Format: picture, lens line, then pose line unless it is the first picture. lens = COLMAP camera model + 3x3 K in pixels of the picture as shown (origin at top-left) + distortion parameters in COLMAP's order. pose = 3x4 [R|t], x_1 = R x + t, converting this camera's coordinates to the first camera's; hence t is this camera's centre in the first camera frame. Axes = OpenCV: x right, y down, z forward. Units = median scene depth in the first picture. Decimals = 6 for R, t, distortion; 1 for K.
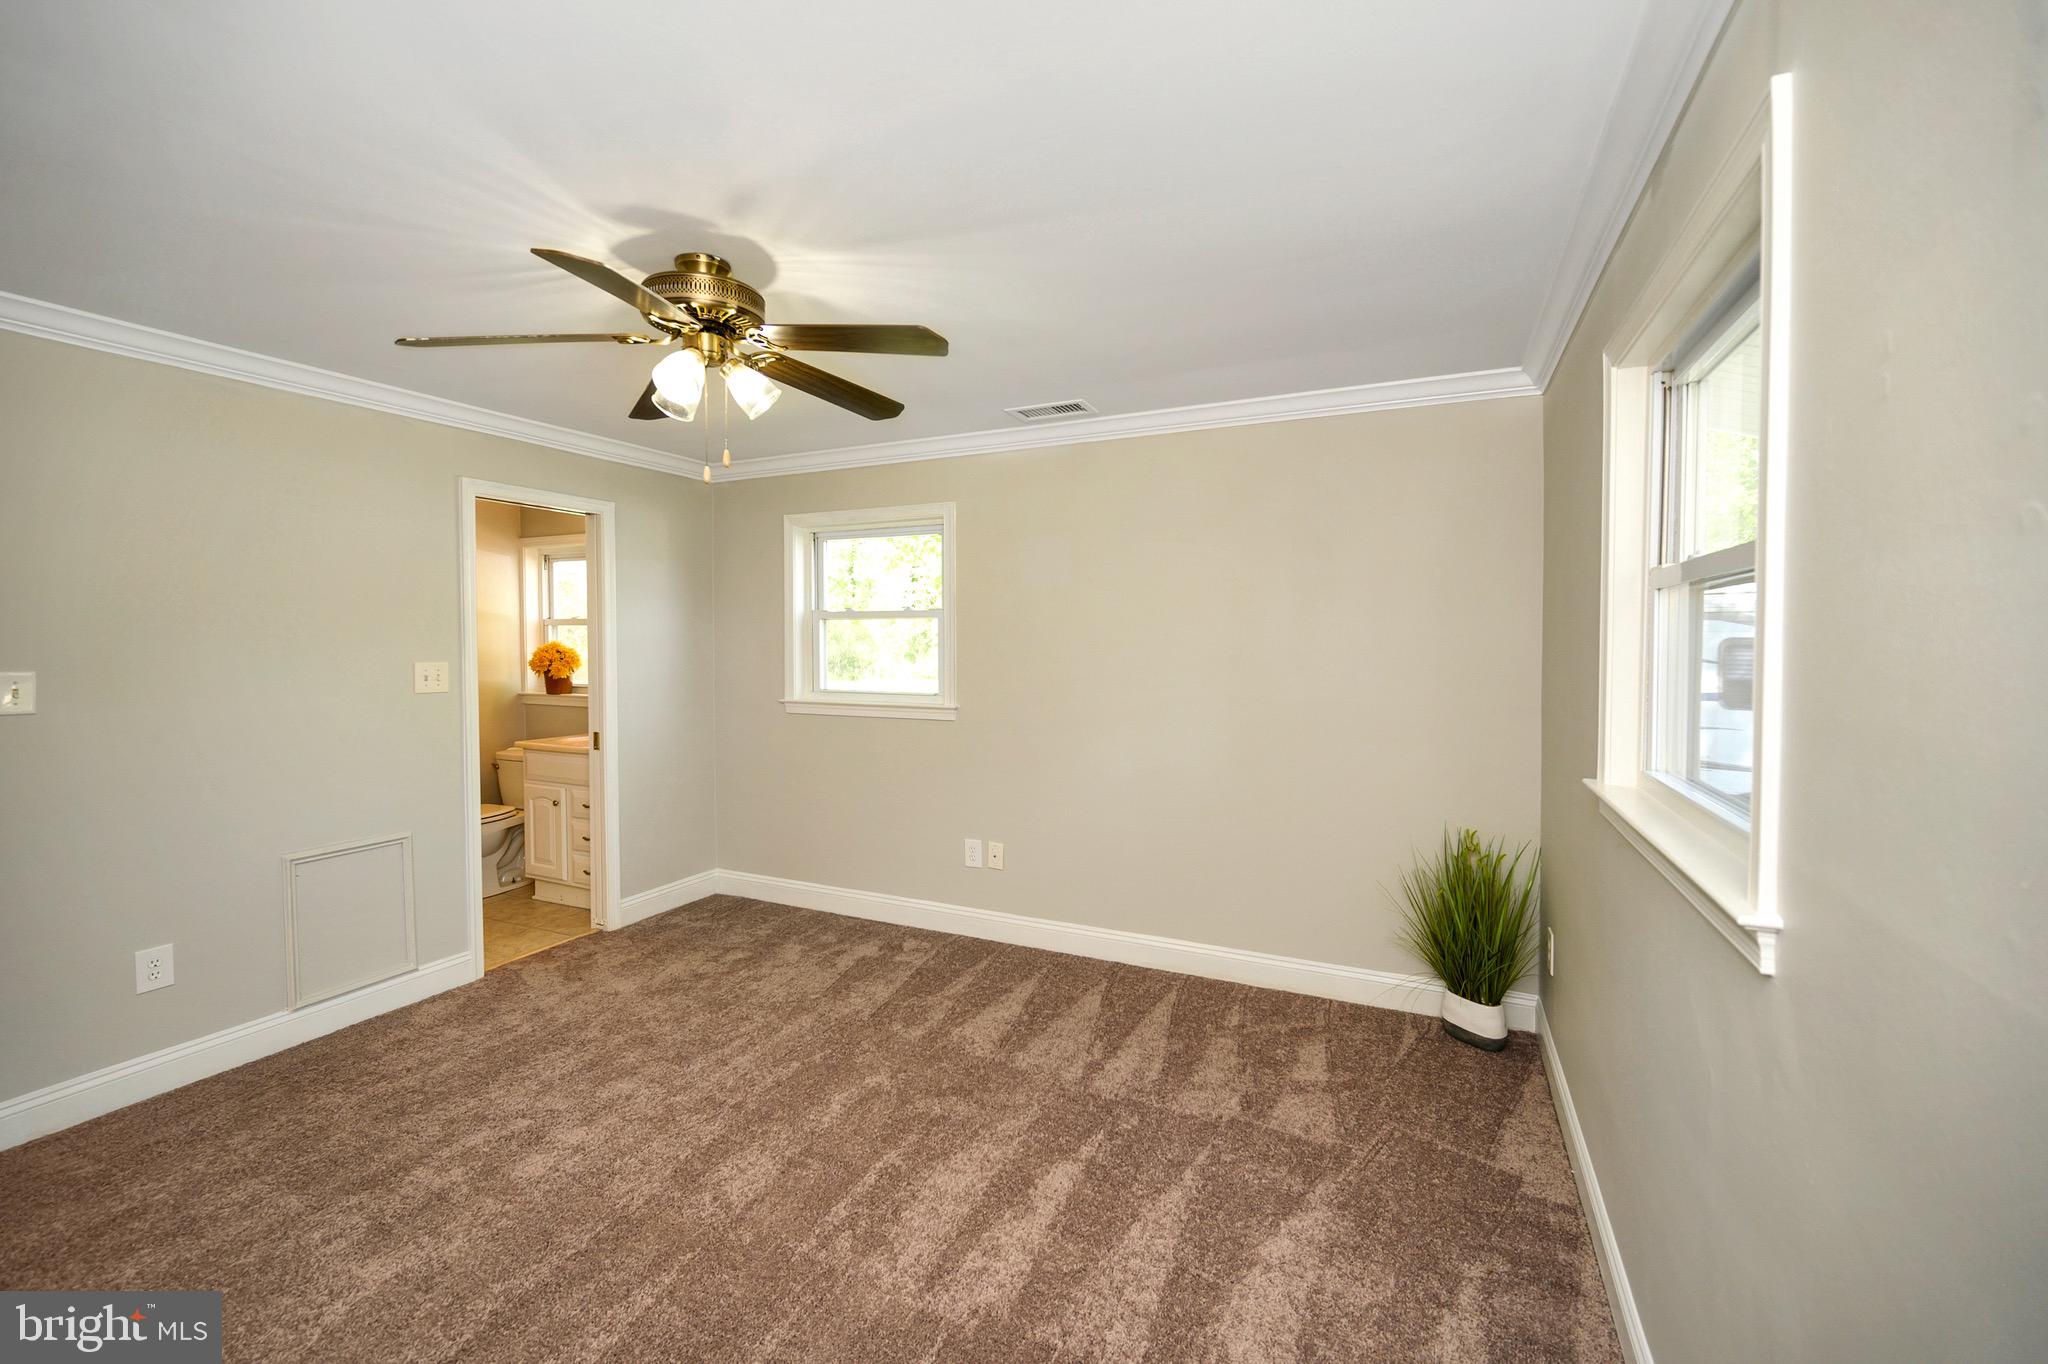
lens RADIAL K [[838.3, 0, 1009.4], [0, 838.3, 667.7], [0, 0, 1]] dist [-0.001442, -0.000321]
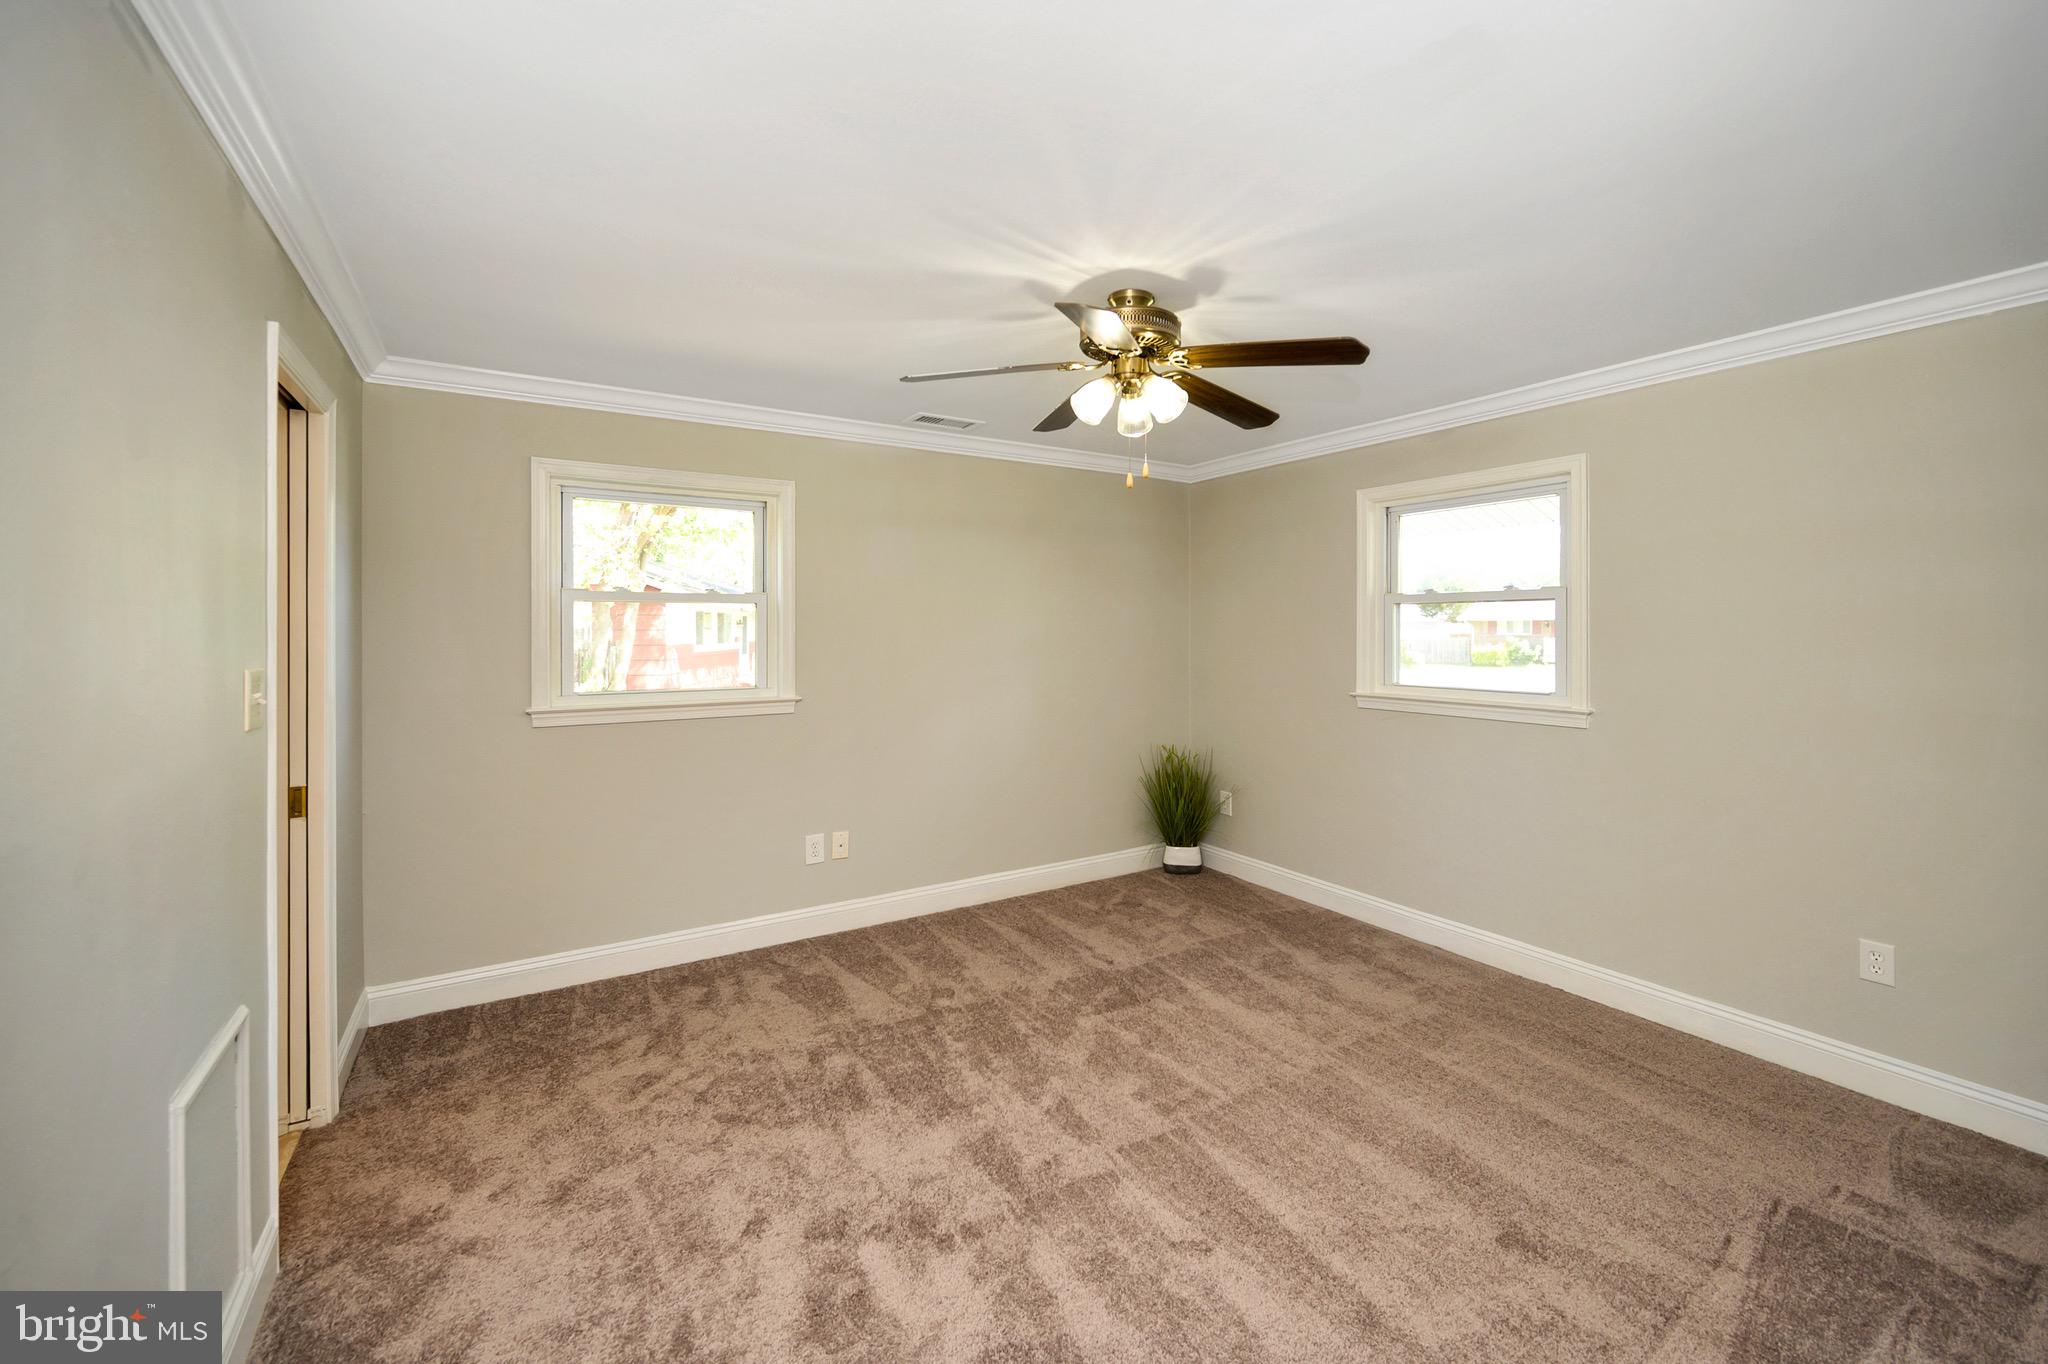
lens RADIAL K [[838.3, 0, 1055.1], [0, 838.3, 638.2], [0, 0, 1]] dist [-0.001442, -0.000321]
pose [[0.523766, -0.010706, 0.851795, -0.735094], [0.030758, 0.999507, -0.006350, -0.005917], [-0.851307, 0.029526, 0.523837, 0.261241]]
